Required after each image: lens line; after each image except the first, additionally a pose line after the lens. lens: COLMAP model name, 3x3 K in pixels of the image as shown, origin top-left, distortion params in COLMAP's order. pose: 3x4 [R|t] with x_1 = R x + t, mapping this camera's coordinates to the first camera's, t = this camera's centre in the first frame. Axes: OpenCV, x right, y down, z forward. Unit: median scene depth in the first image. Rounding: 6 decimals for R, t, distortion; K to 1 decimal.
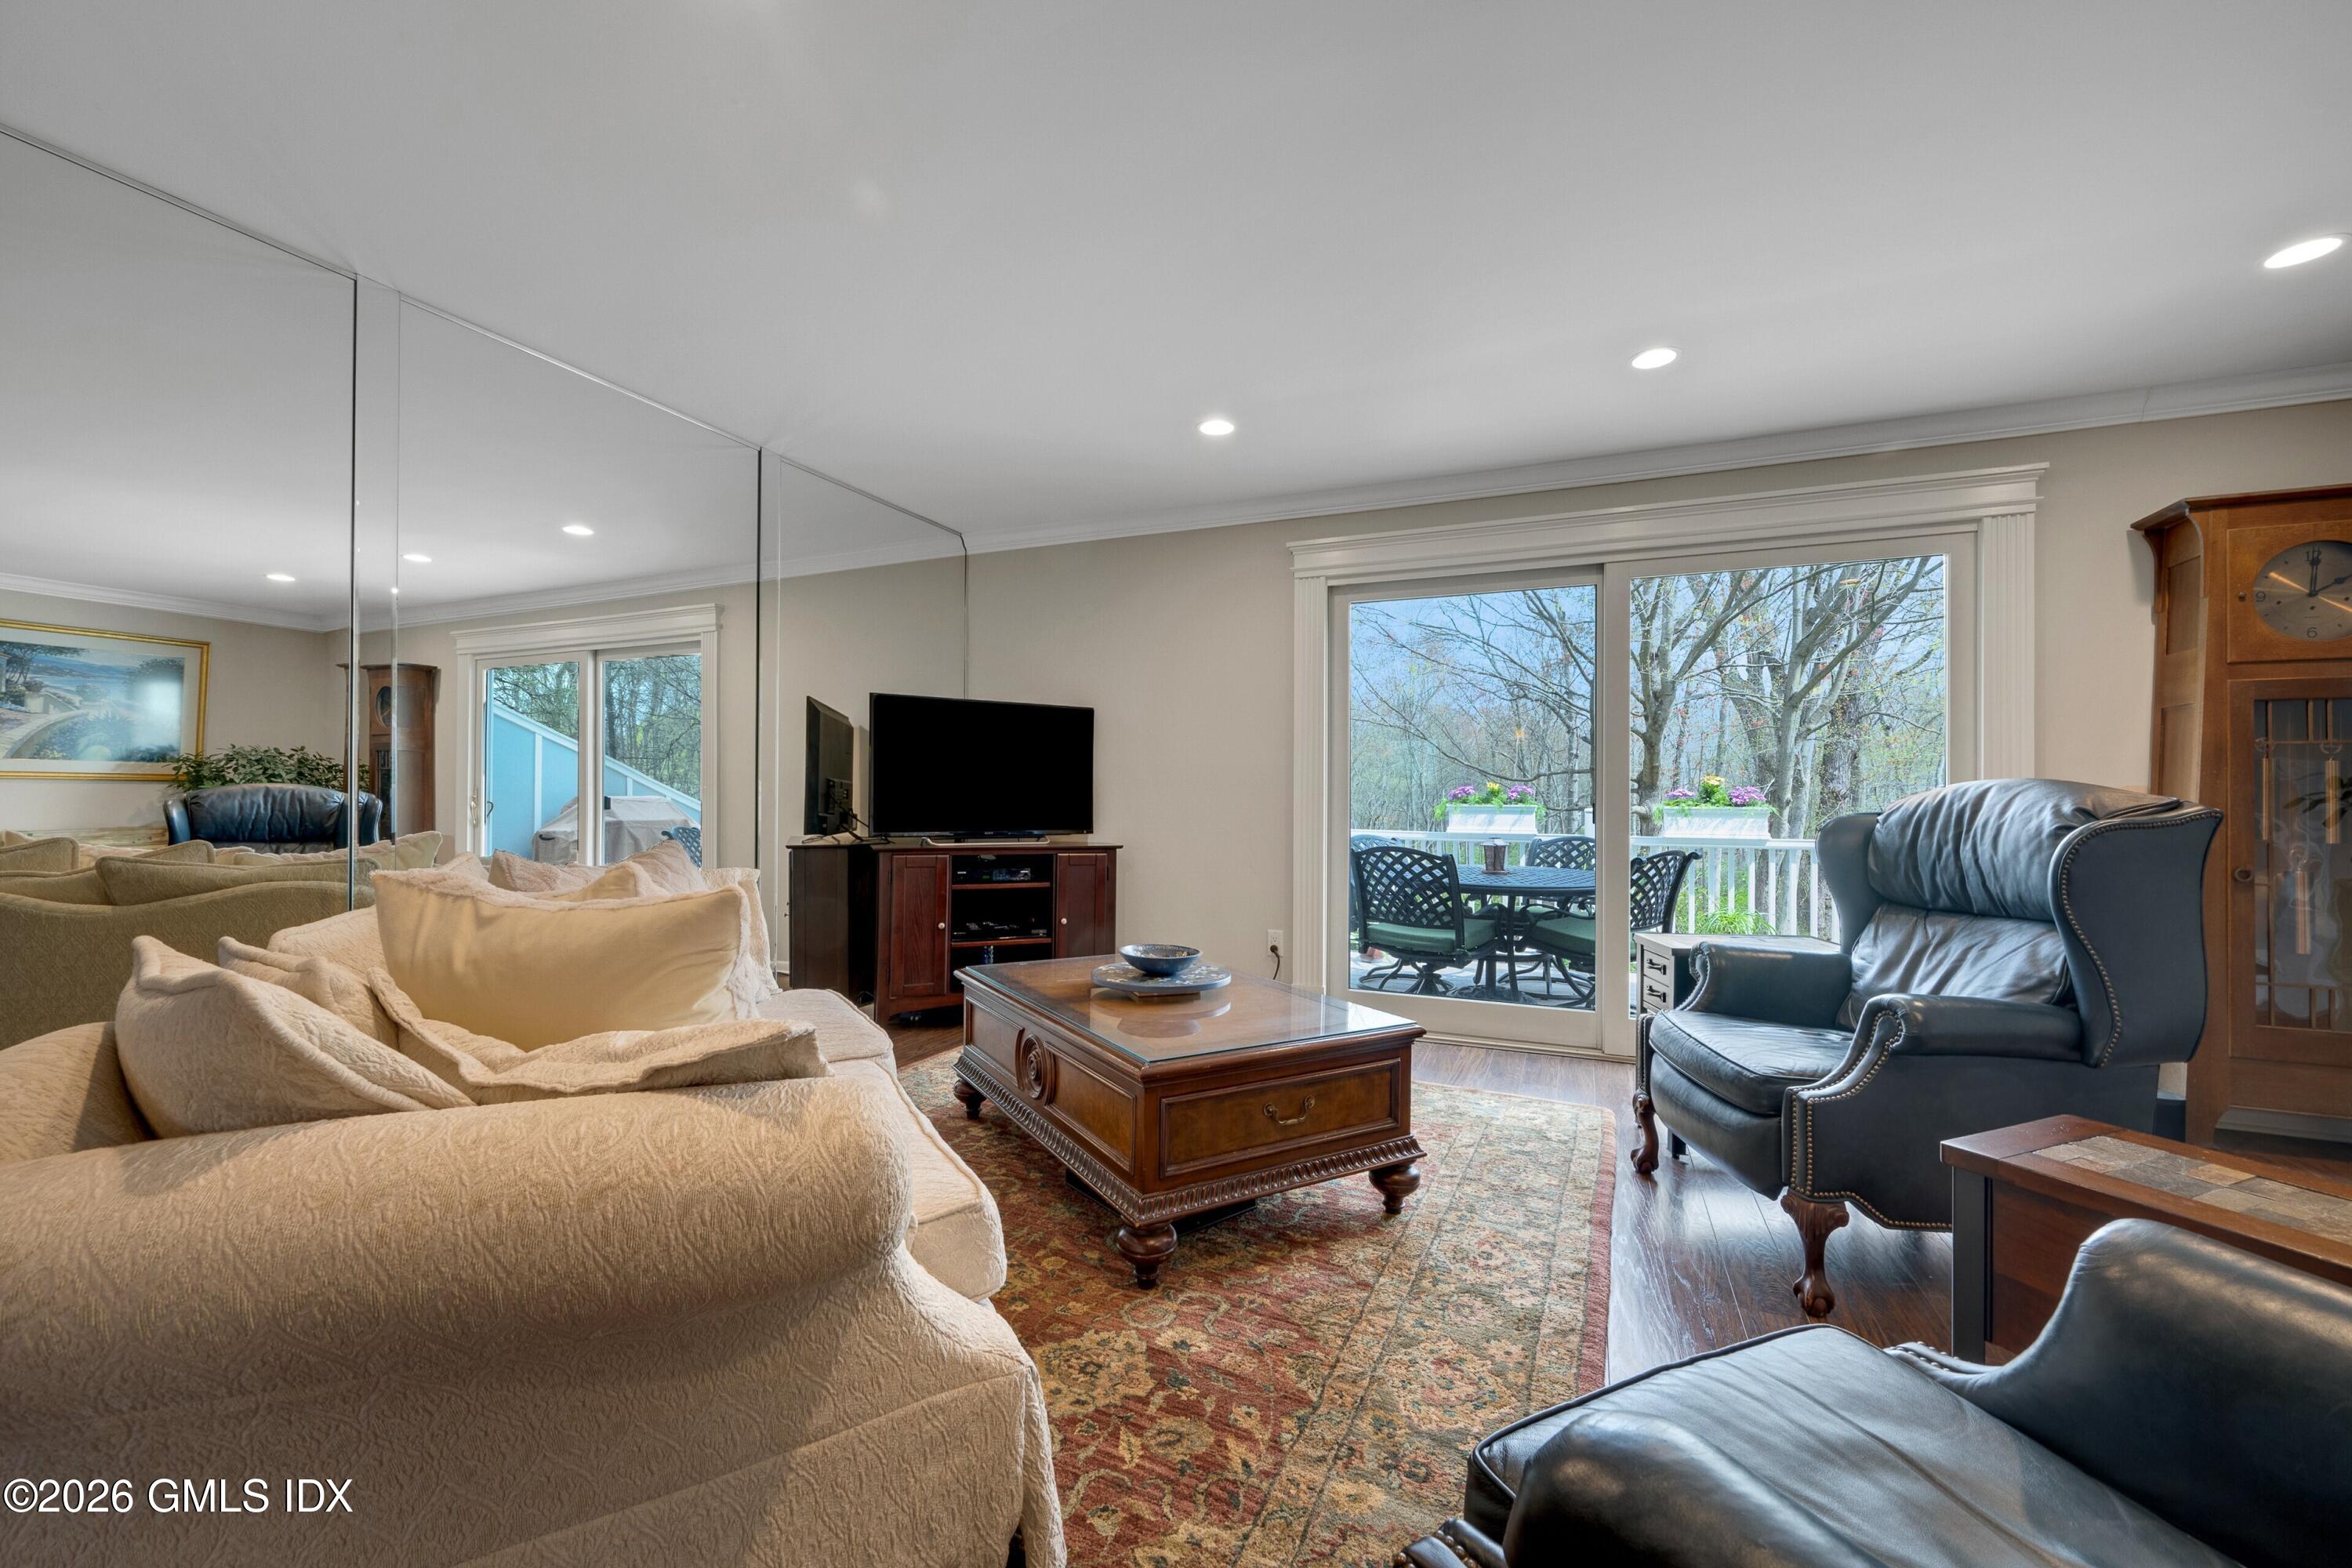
lens RADIAL K [[935.1, 0, 1172.7], [0, 935.1, 787.8], [0, 0, 1]] dist [-0.000480, -0.000085]
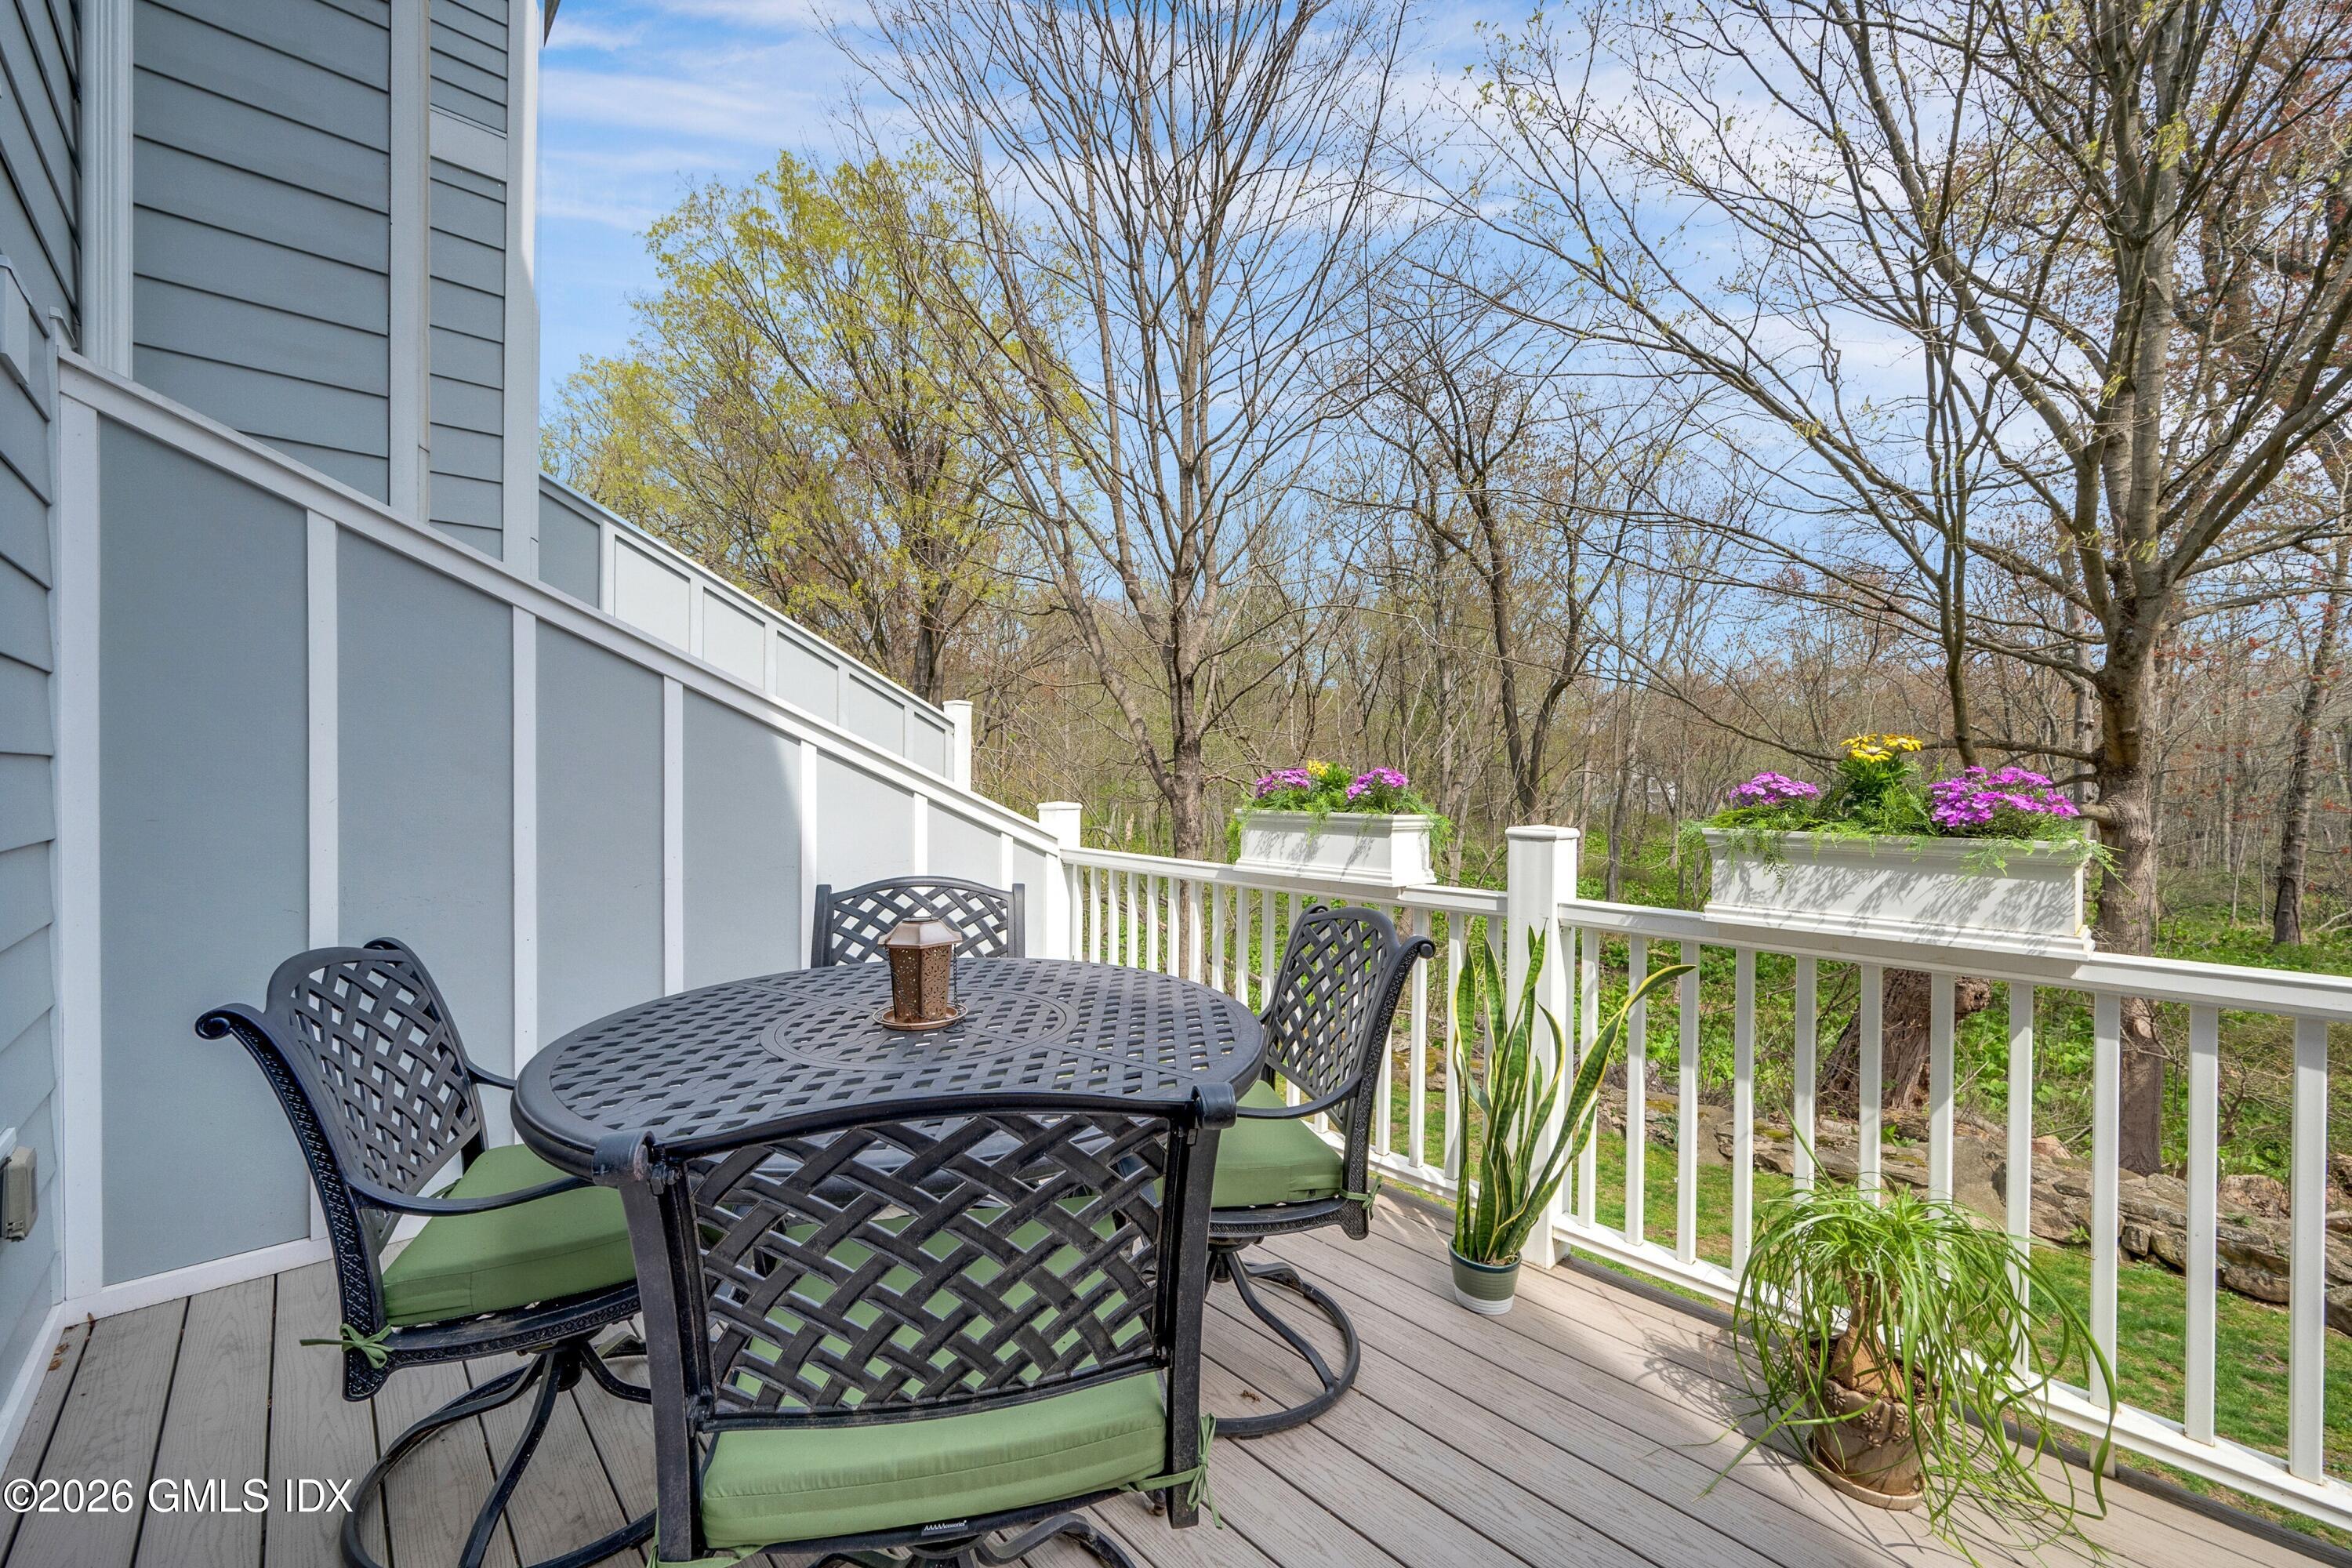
lens RADIAL K [[935.1, 0, 1181.0], [0, 935.1, 782.2], [0, 0, 1]] dist [-0.000480, -0.000085]
pose [[0.922620, 0.002974, -0.385699, 0.480864], [0.000488, 0.999960, 0.008877, 0.000641], [0.385710, -0.008378, 0.922582, 0.620039]]
